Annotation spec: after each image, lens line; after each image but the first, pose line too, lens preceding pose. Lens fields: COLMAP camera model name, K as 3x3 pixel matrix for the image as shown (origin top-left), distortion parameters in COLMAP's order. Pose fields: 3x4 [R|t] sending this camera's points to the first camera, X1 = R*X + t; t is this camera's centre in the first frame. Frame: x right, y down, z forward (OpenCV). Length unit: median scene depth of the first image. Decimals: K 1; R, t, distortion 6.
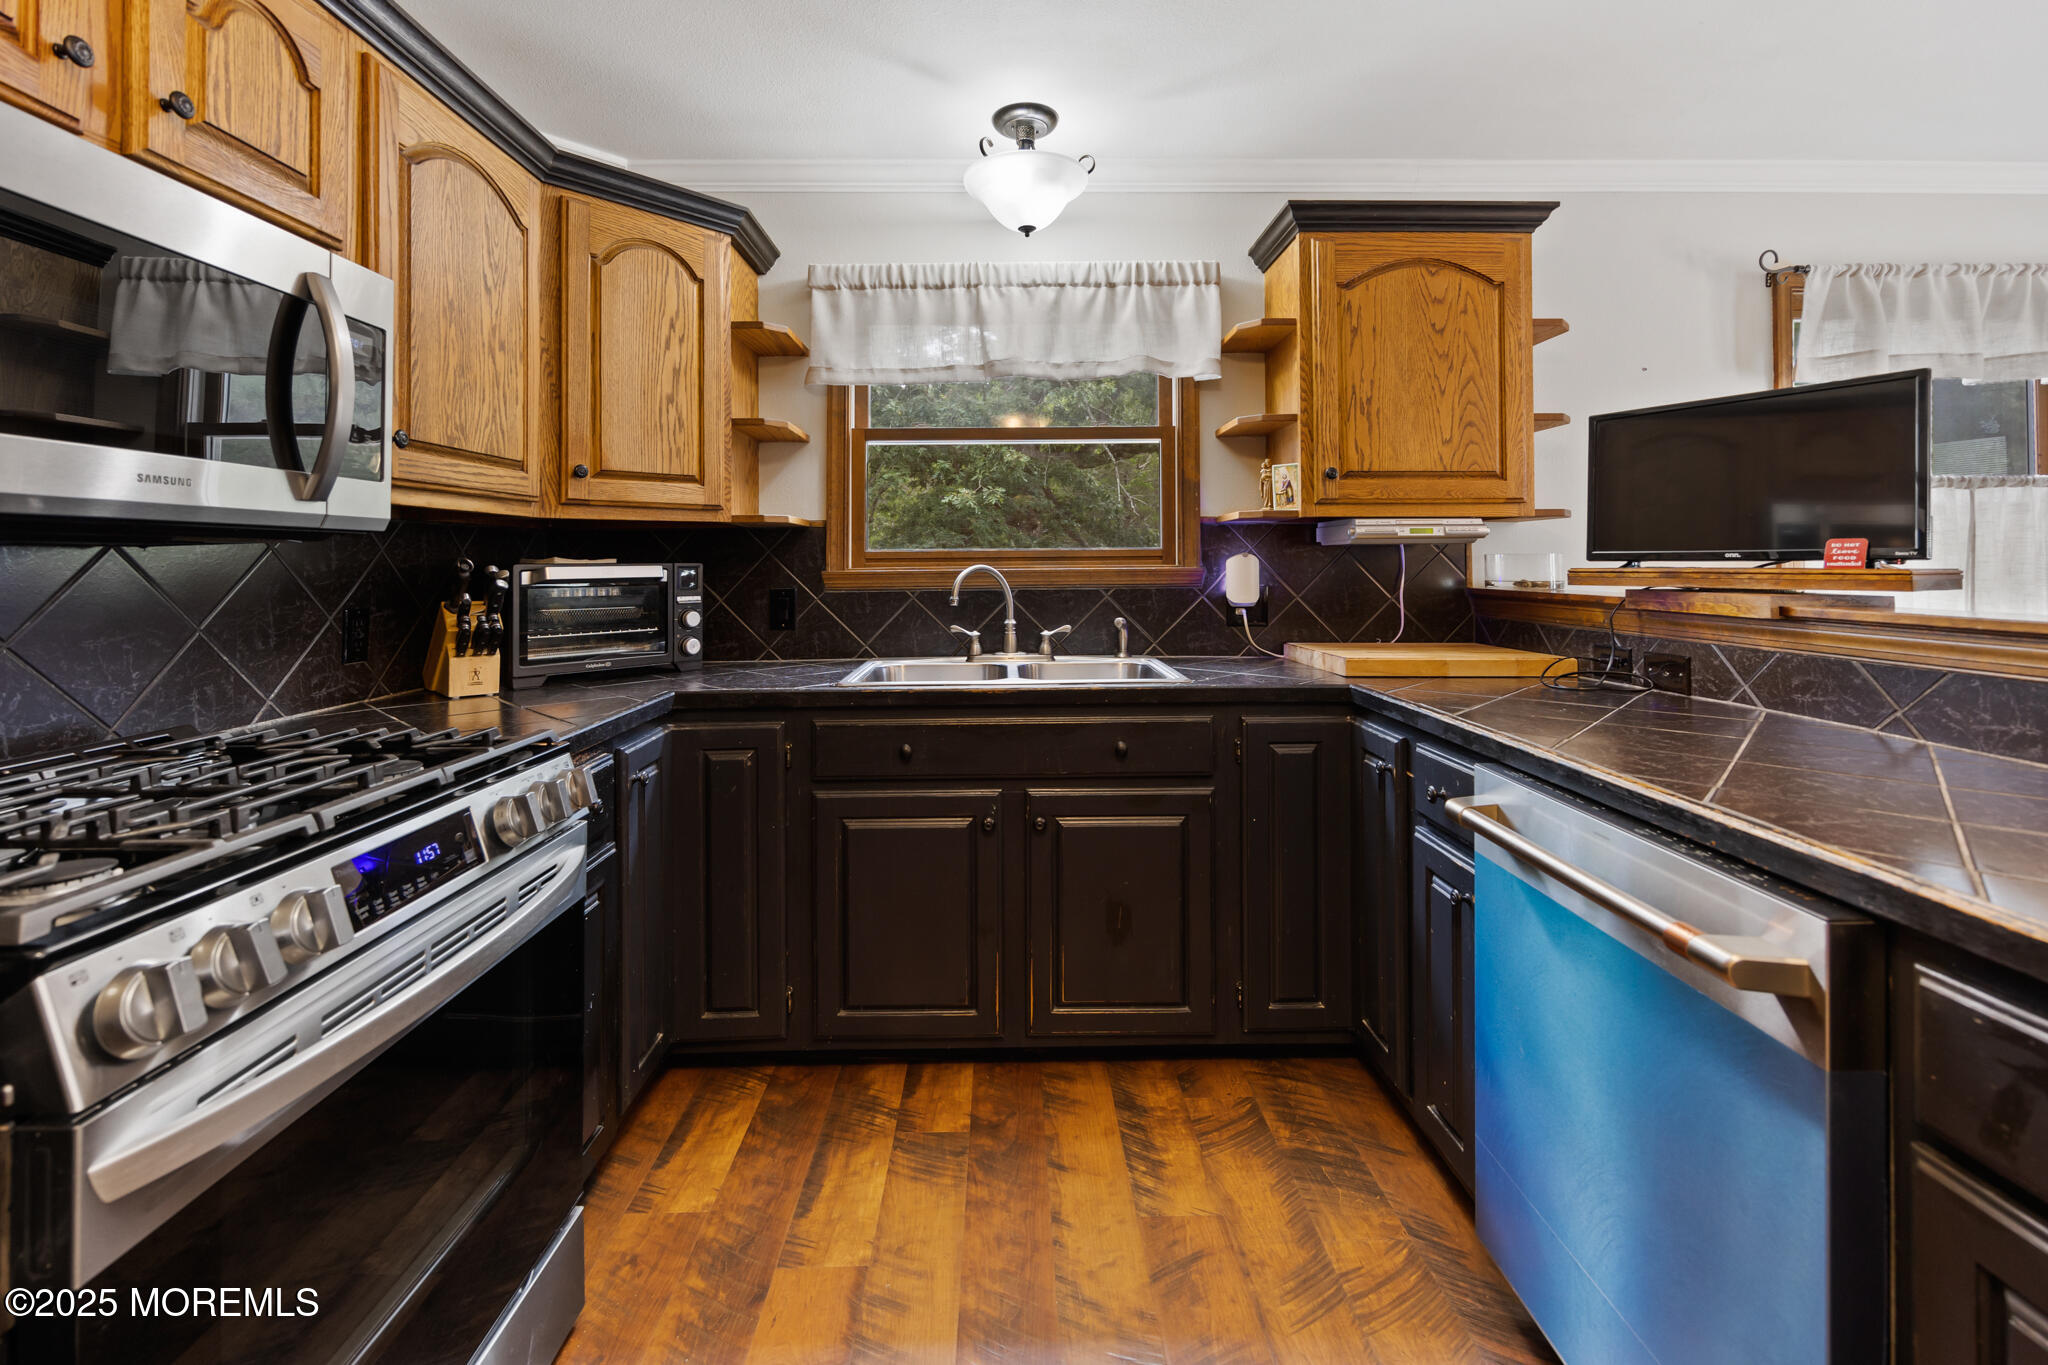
lens RADIAL K [[860.8, 0, 1019.7], [0, 860.8, 552.8], [0, 0, 1]] dist [-0.000764, 0.000006]
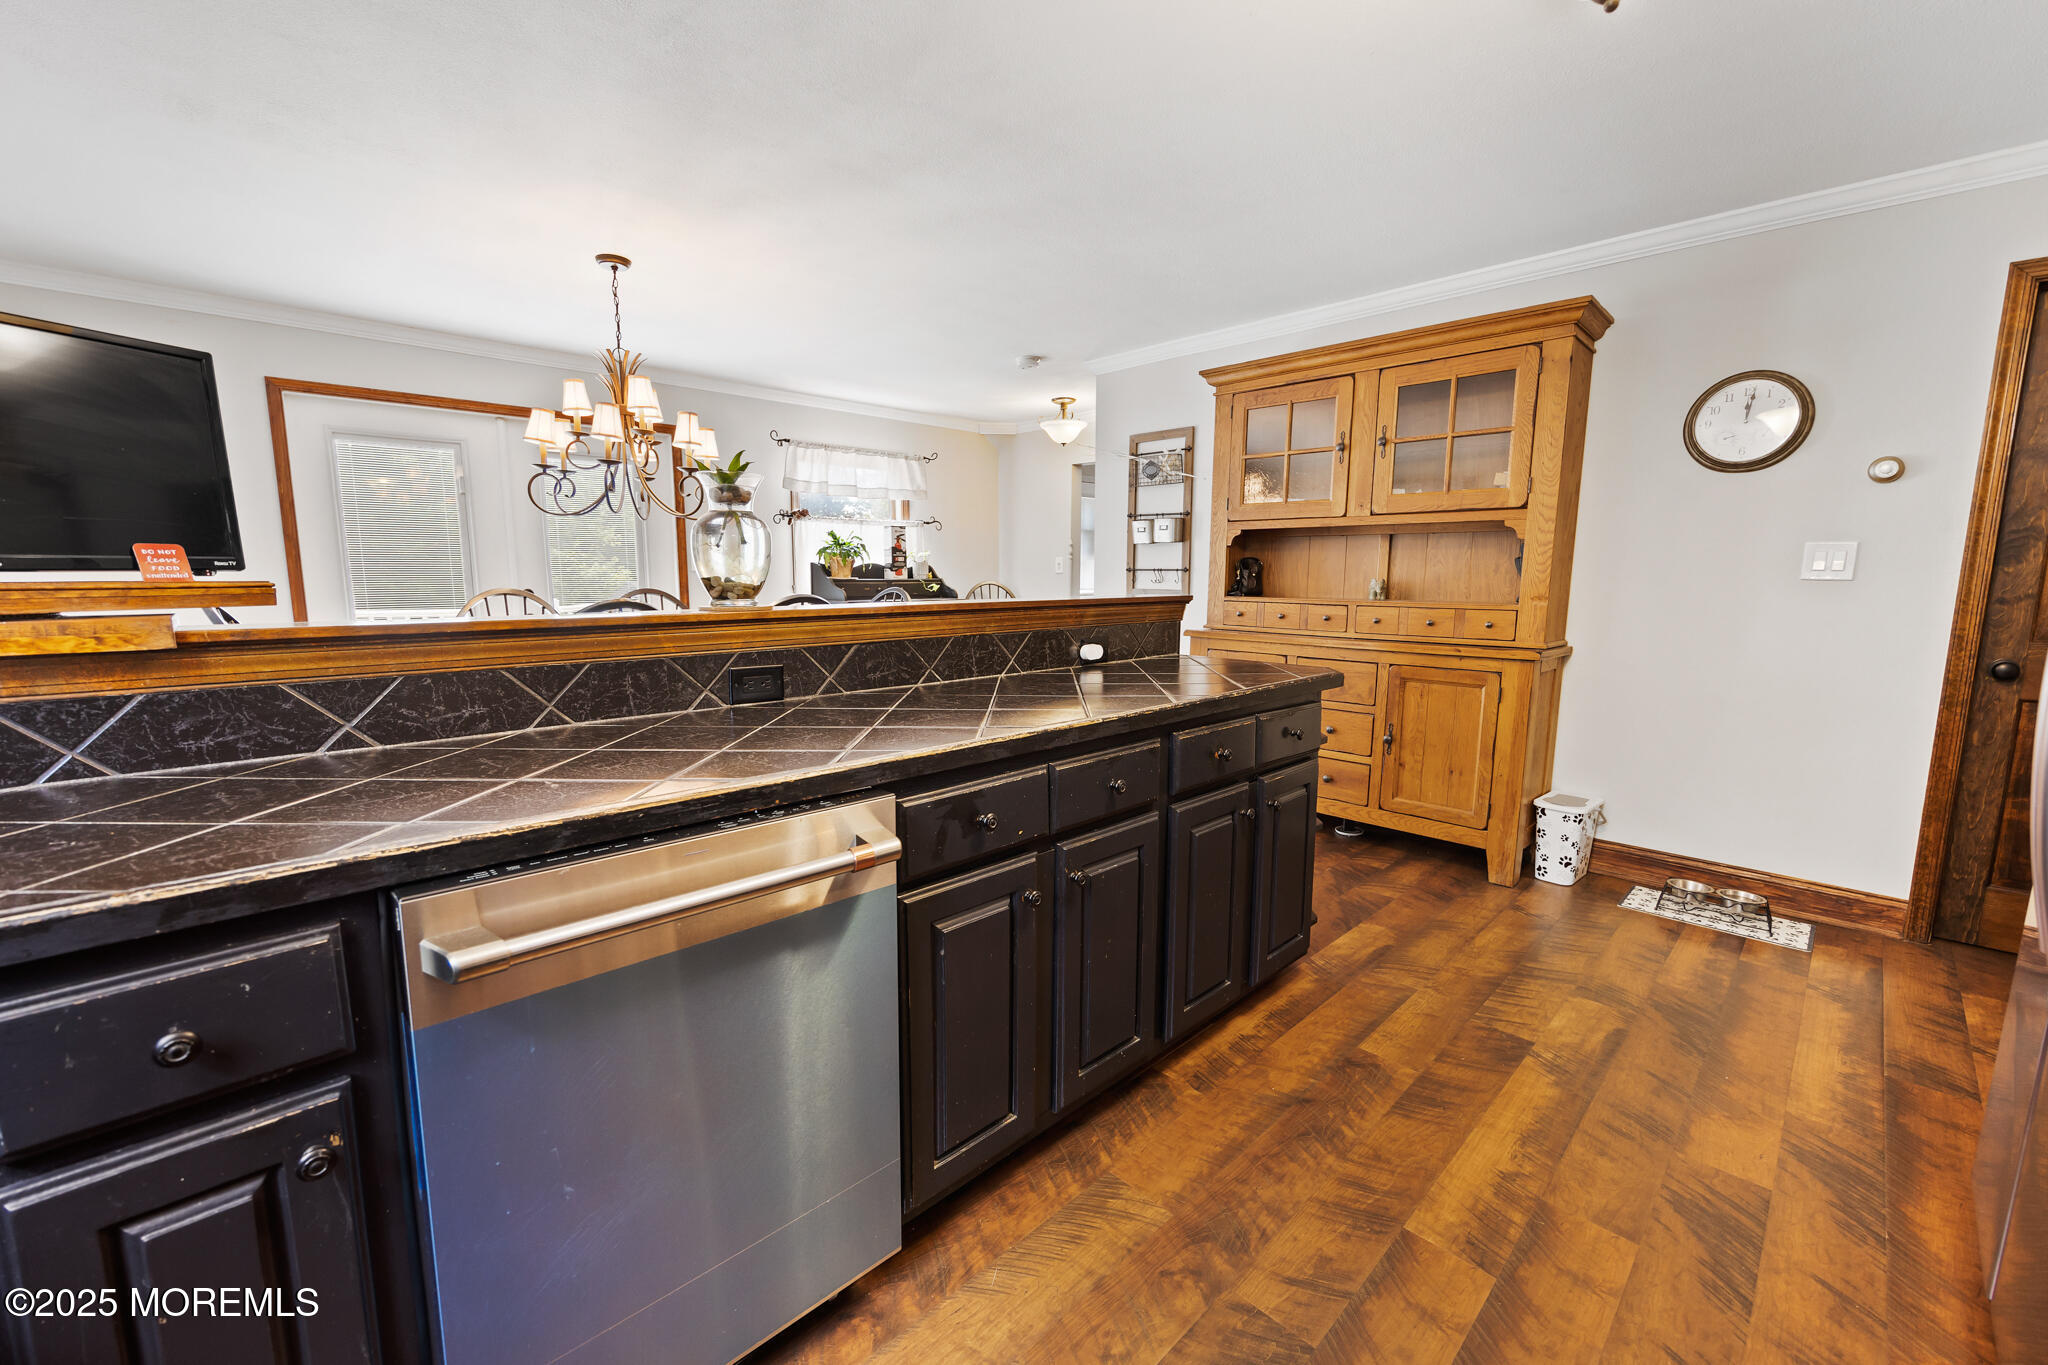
lens RADIAL K [[825.1, 0, 1031.2], [0, 825.1, 687.2], [0, 0, 1]] dist [-0.003687, -0.000153]
pose [[-0.687682, -0.134471, 0.713450, -0.114020], [-0.033286, 0.987504, 0.154041, -0.018847], [-0.725249, 0.082184, -0.683564, 0.682162]]
